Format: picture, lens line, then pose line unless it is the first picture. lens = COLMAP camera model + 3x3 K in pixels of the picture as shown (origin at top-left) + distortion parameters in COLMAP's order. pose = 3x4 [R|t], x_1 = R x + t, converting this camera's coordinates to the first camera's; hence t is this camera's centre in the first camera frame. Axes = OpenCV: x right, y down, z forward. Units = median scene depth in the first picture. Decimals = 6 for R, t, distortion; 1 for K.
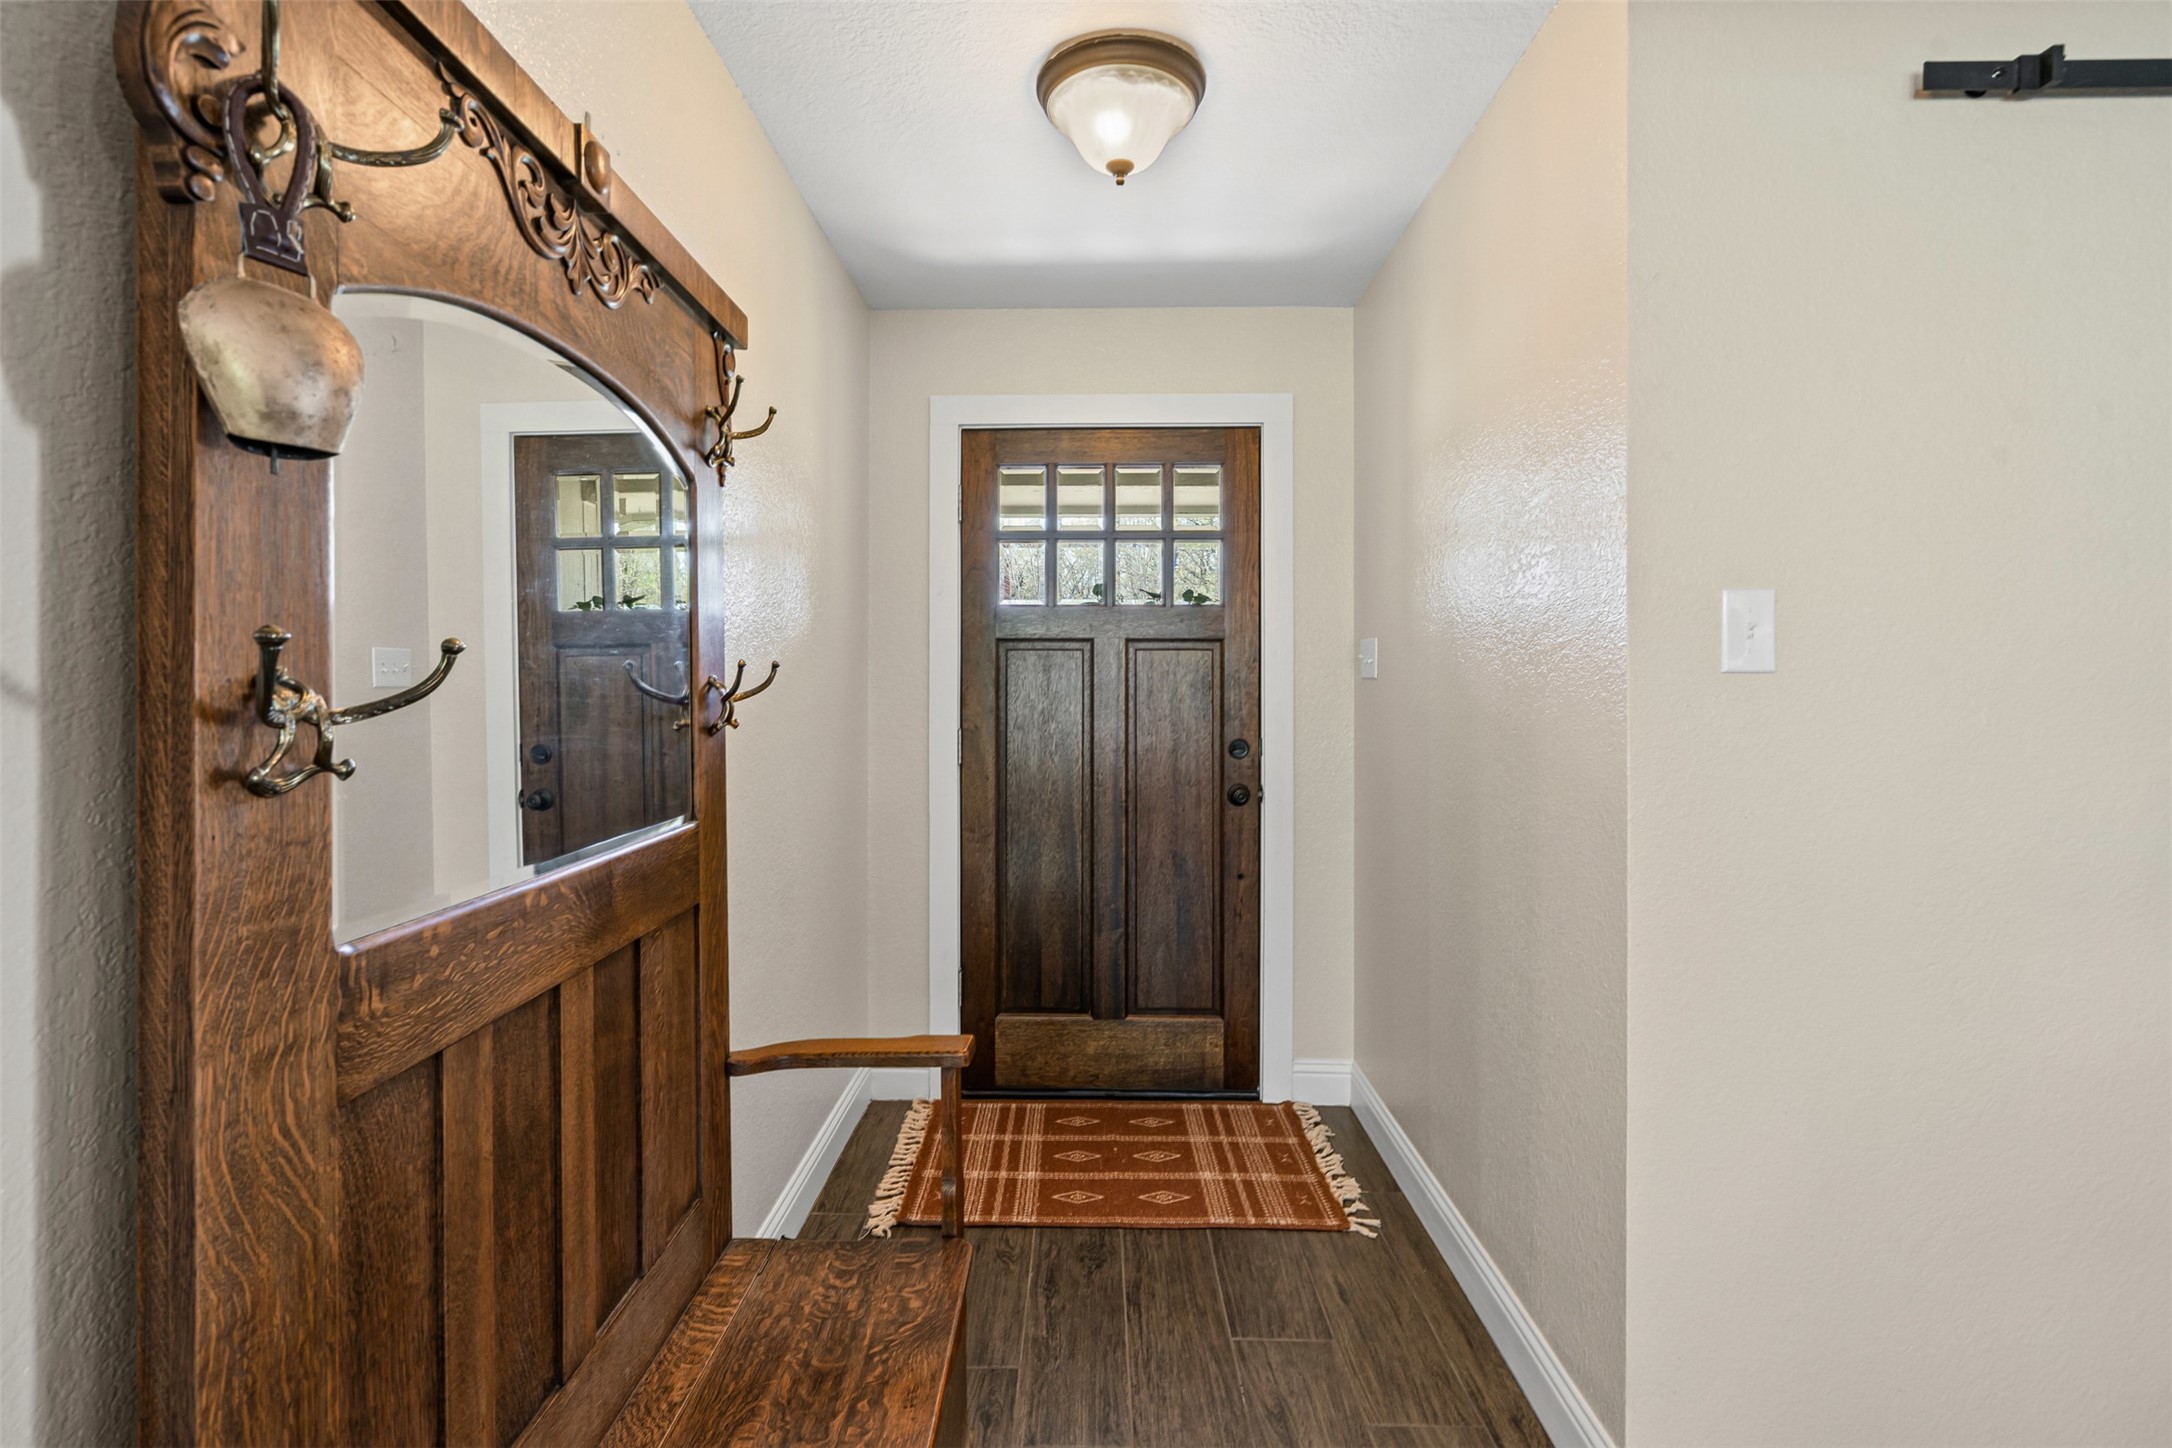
lens RADIAL K [[1016.0, 0, 1068.8], [0, 1016.0, 682.5], [0, 0, 1]] dist [-0.004527, 0.009430]
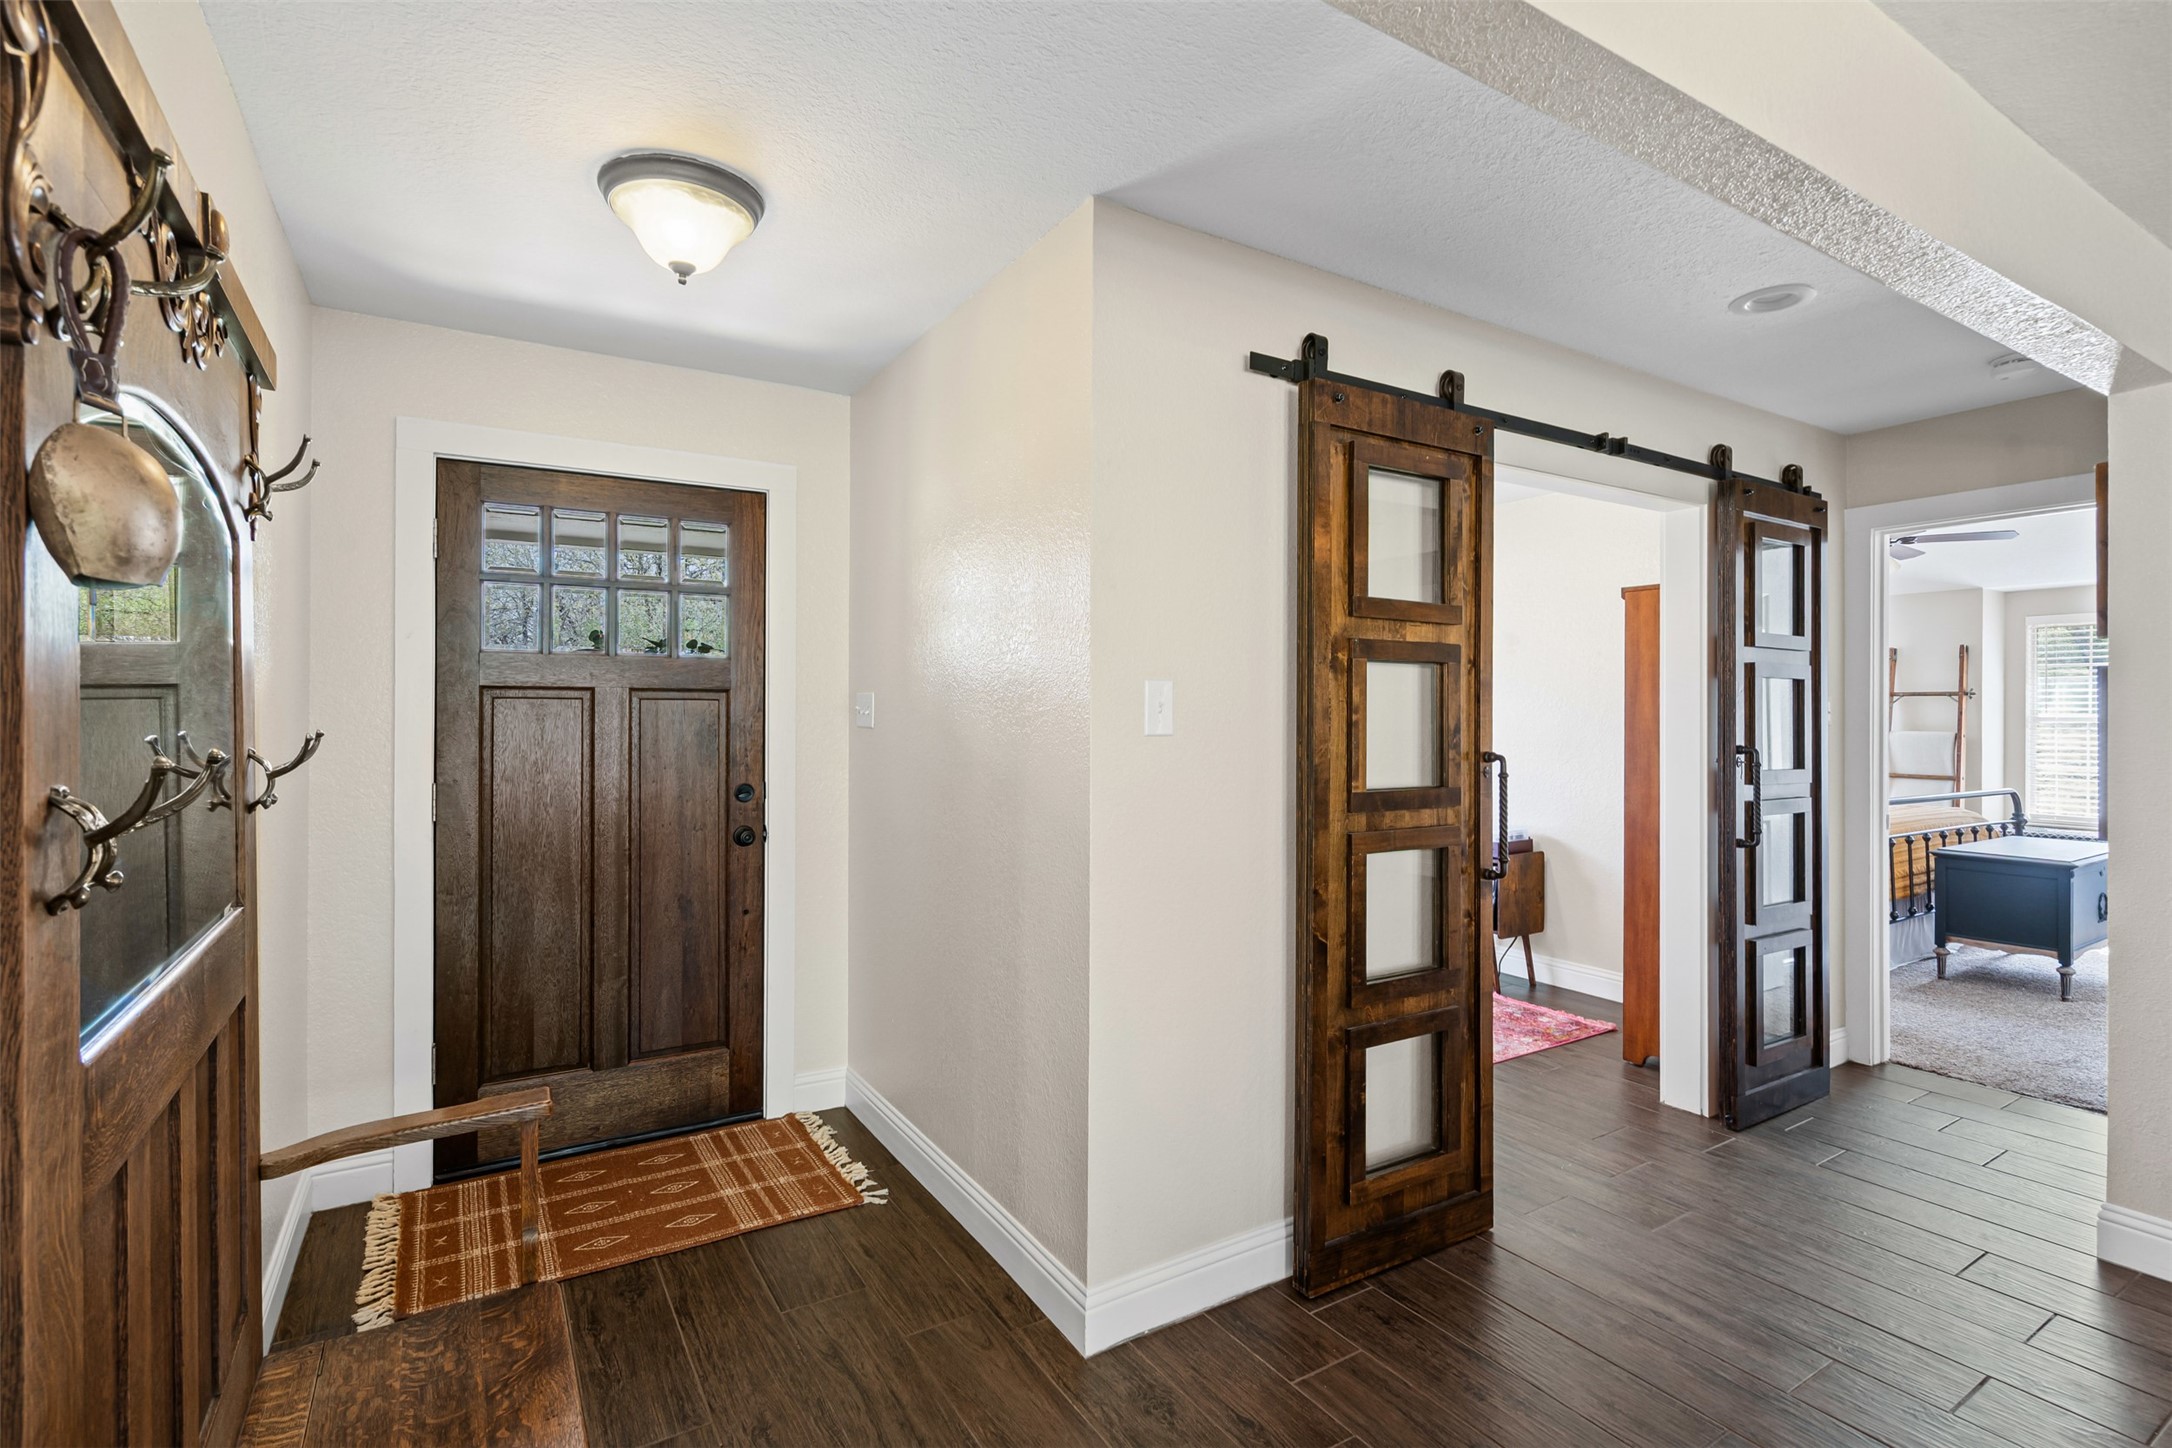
lens RADIAL K [[1009.3, 0, 1087.3], [0, 1009.3, 713.6], [0, 0, 1]] dist [-0.003156, 0.006603]
pose [[0.844479, 0.002252, 0.535584, -0.105046], [-0.003119, 0.999995, 0.000714, -0.021541], [-0.535580, -0.002273, 0.844482, -0.095974]]
